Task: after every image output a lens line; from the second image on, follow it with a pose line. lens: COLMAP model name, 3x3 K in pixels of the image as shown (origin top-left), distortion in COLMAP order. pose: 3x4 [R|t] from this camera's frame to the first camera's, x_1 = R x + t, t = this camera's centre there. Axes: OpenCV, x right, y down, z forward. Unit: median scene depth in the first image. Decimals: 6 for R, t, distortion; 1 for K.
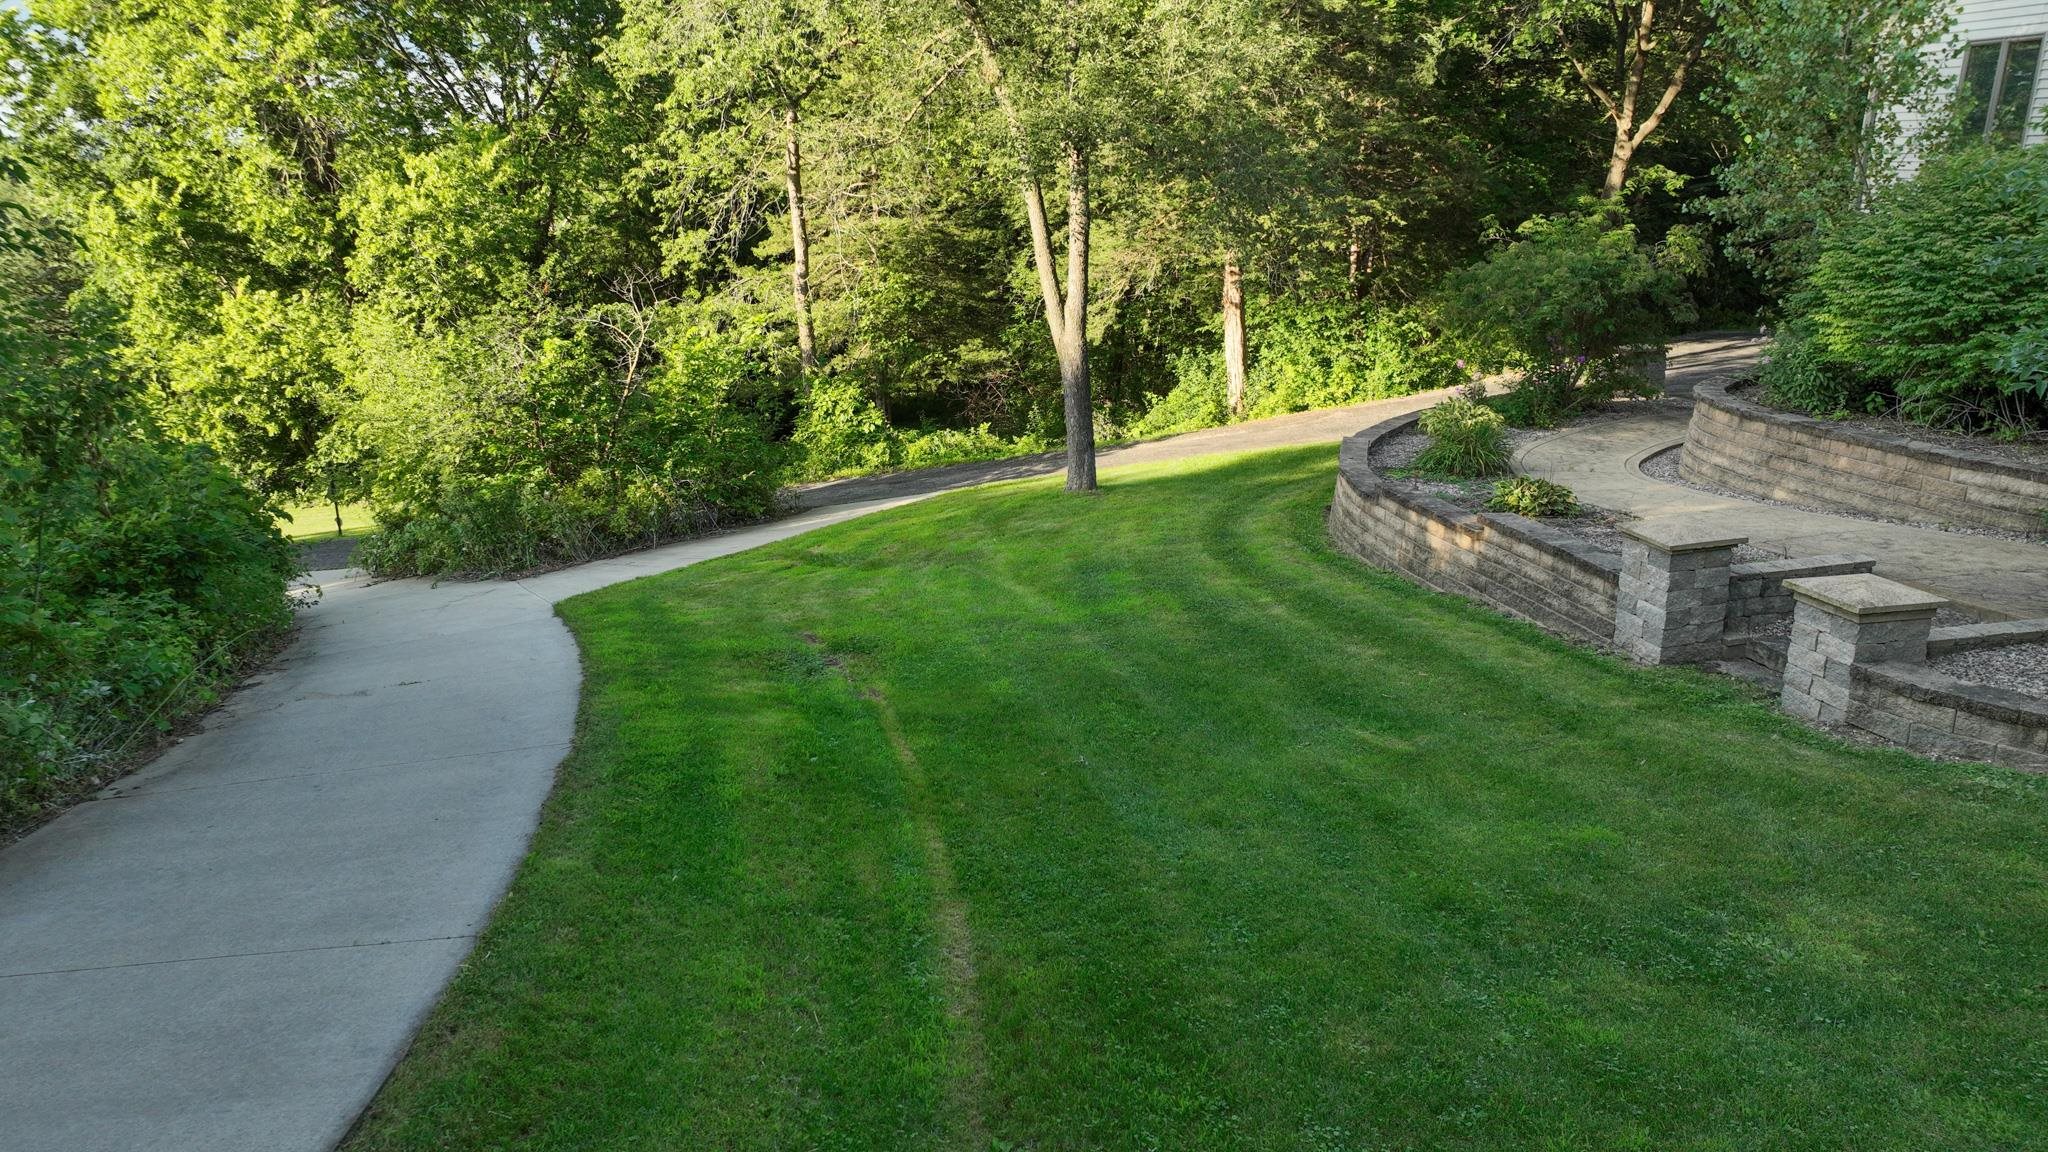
lens RADIAL K [[1444.8, 0, 1024.0], [0, 1444.8, 576.0], [0, 0, 1]] dist [0.002009, 0.021251]
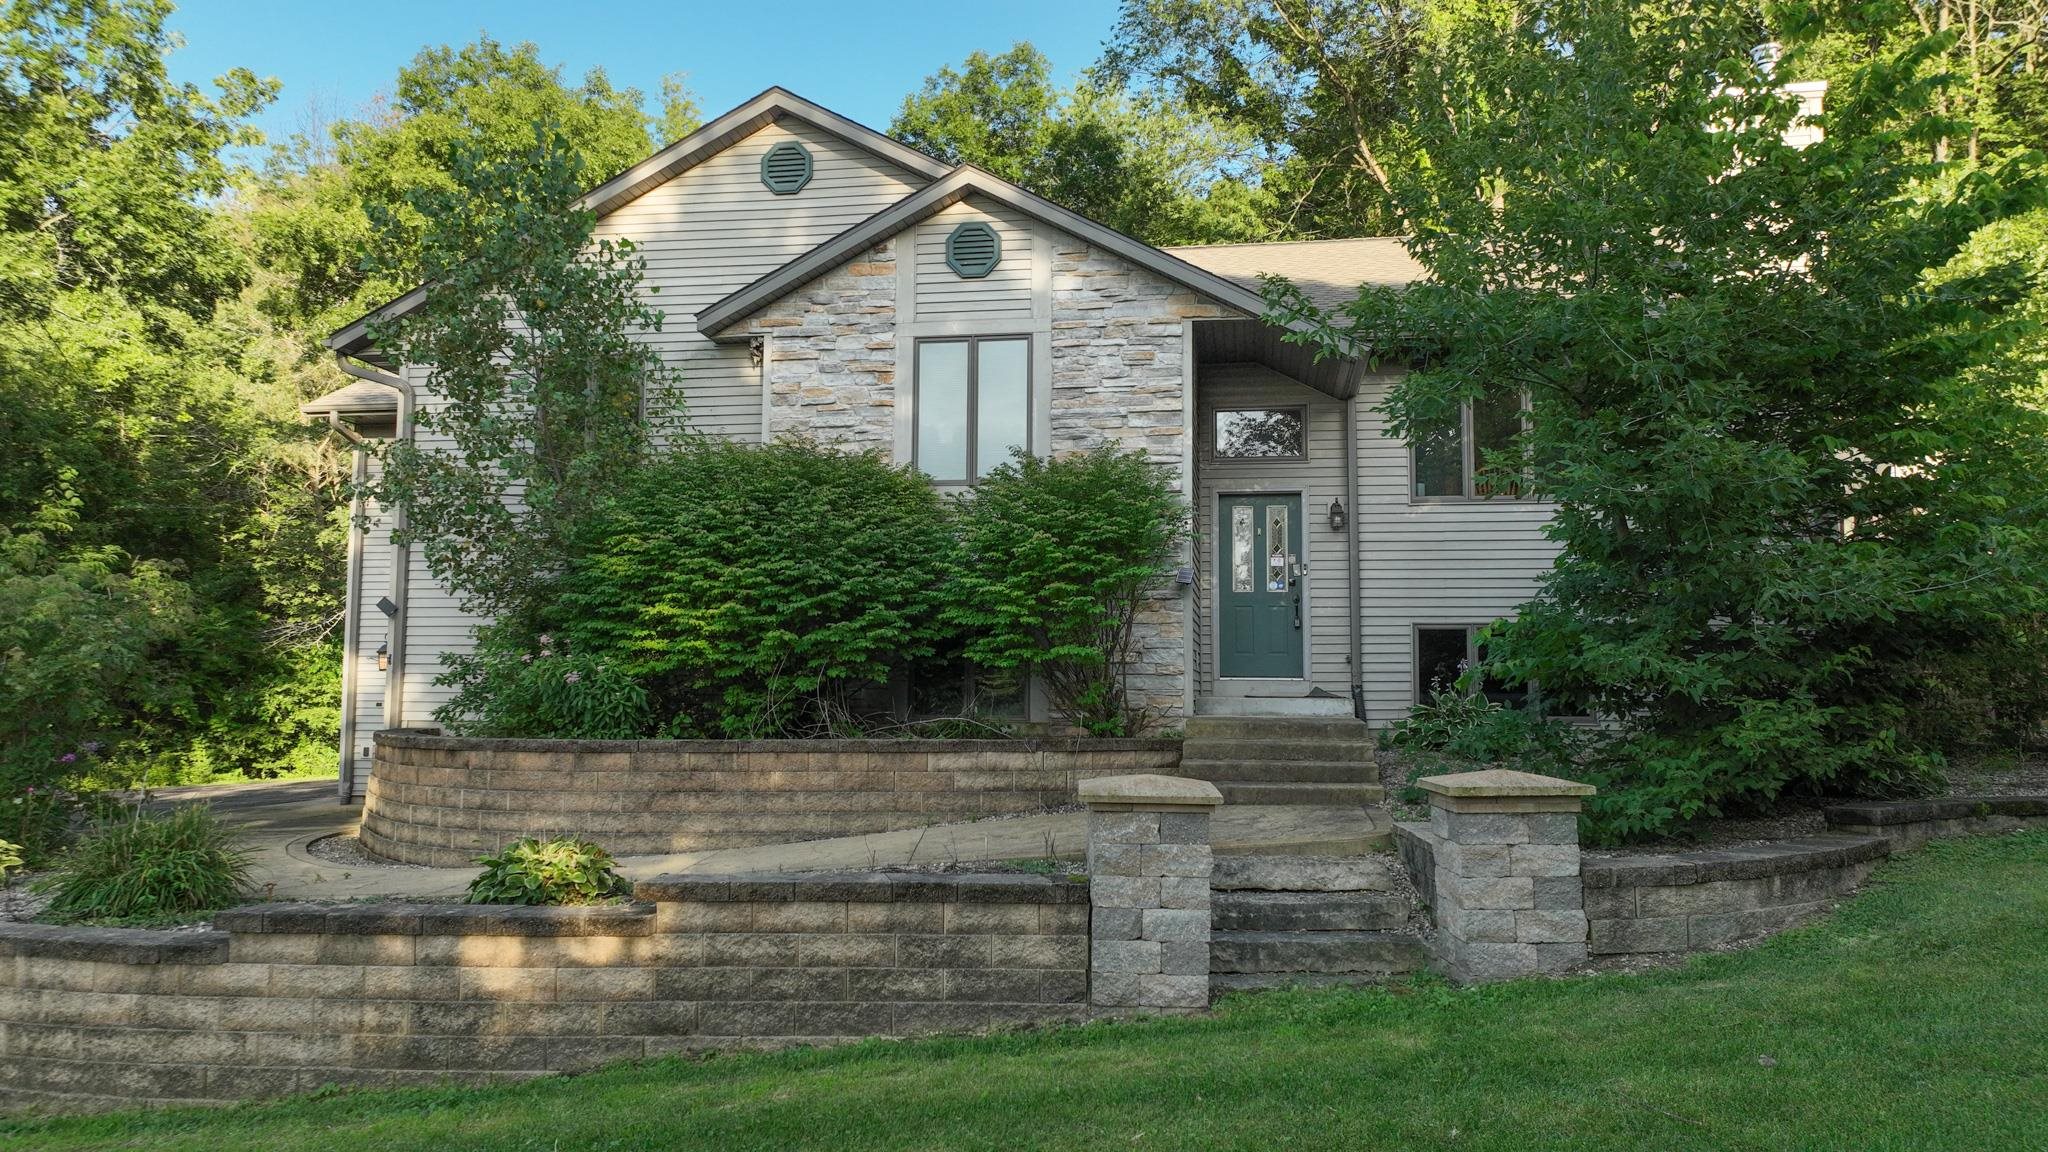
lens RADIAL K [[1444.8, 0, 1024.0], [0, 1444.8, 576.0], [0, 0, 1]] dist [0.002009, 0.021251]
pose [[0.253128, 0.080973, 0.964038, -0.150194], [0.271389, 0.950535, -0.151098, -0.032815], [-0.928587, 0.299876, 0.218632, 0.747000]]
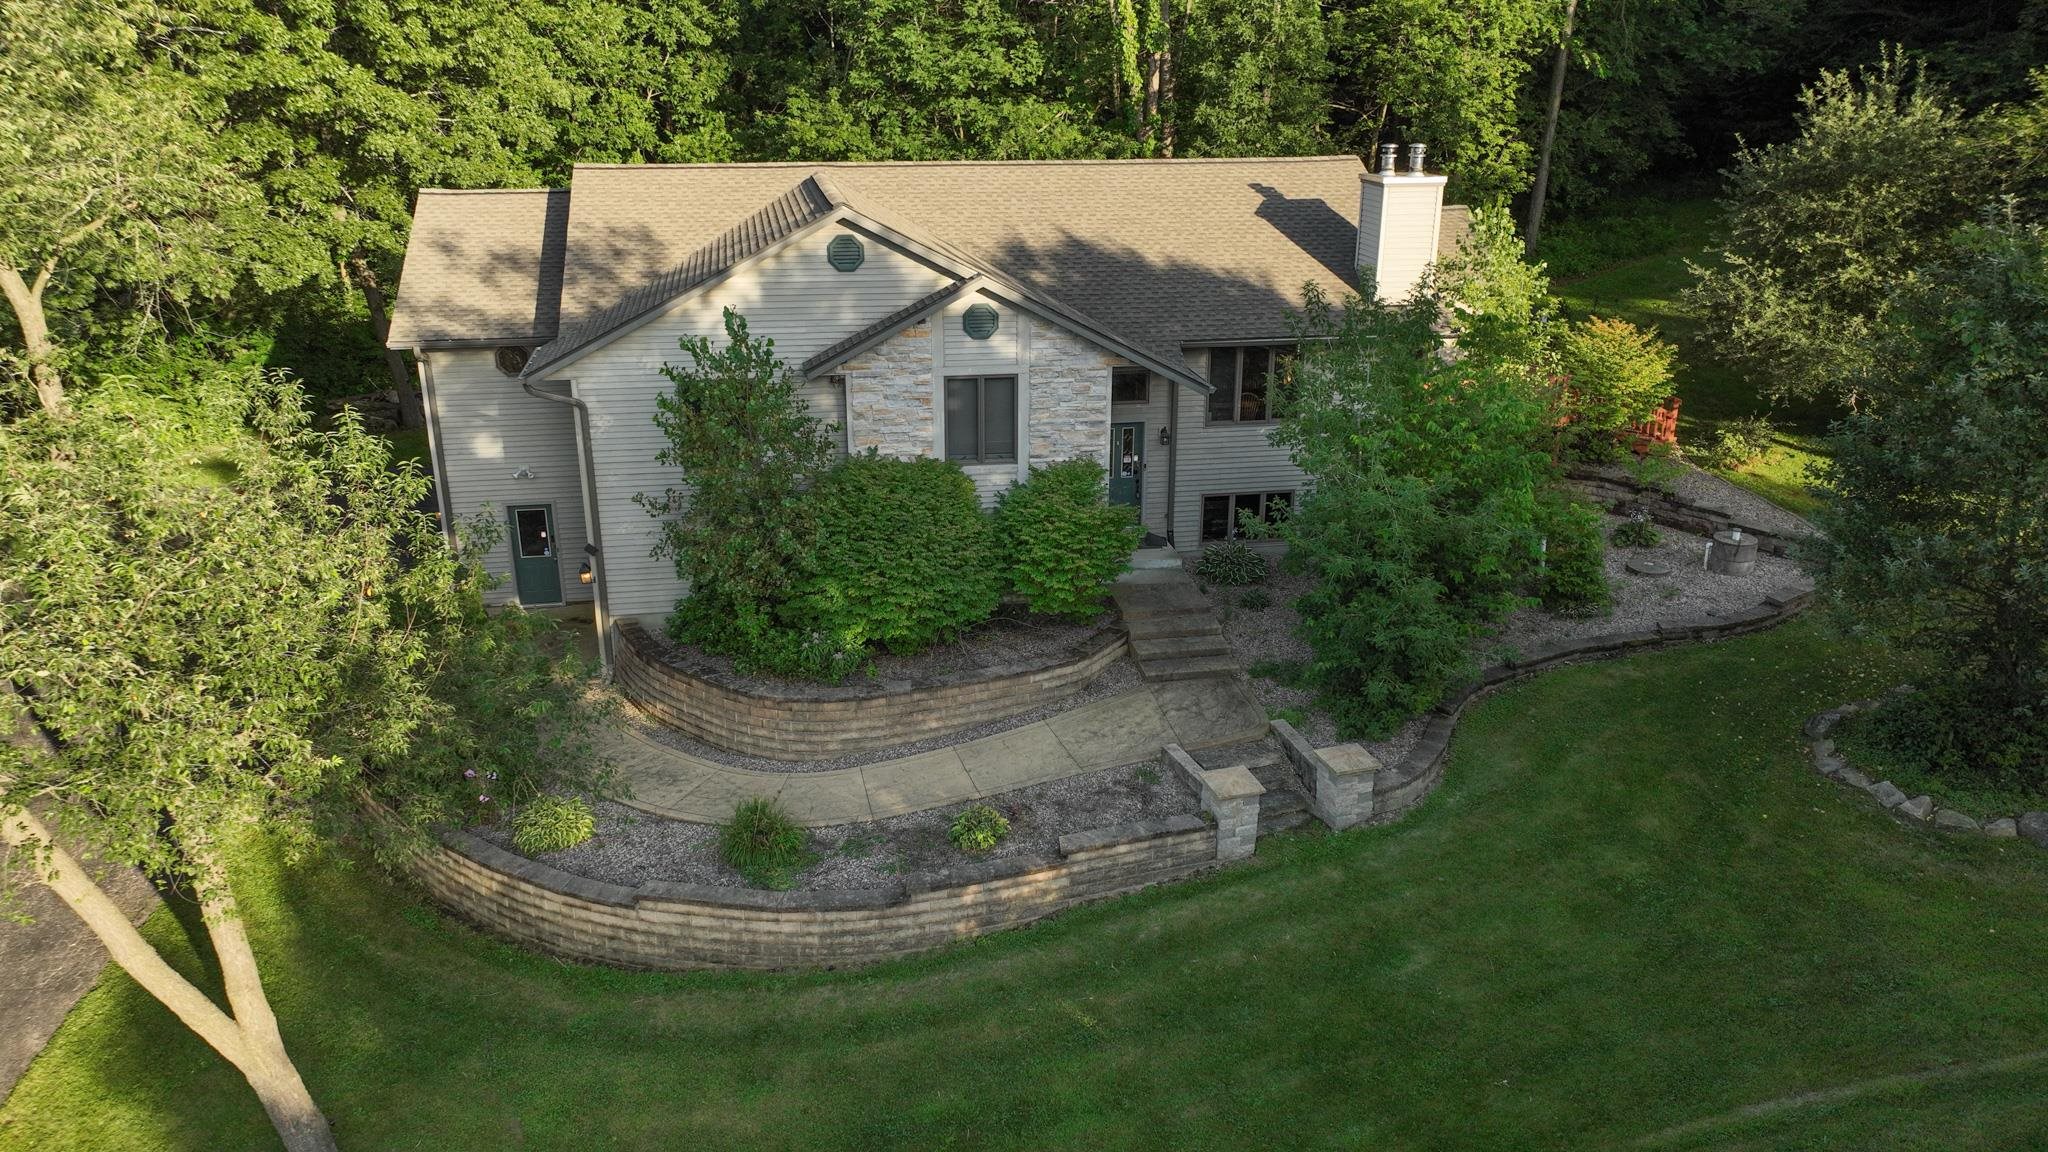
lens RADIAL K [[1444.8, 0, 1024.0], [0, 1444.8, 576.0], [0, 0, 1]] dist [0.002009, 0.021251]
pose [[-0.088615, -0.350227, 0.932464, -0.857126], [0.283764, 0.888478, 0.360673, -0.776021], [-0.954791, 0.296560, 0.020649, 0.949978]]
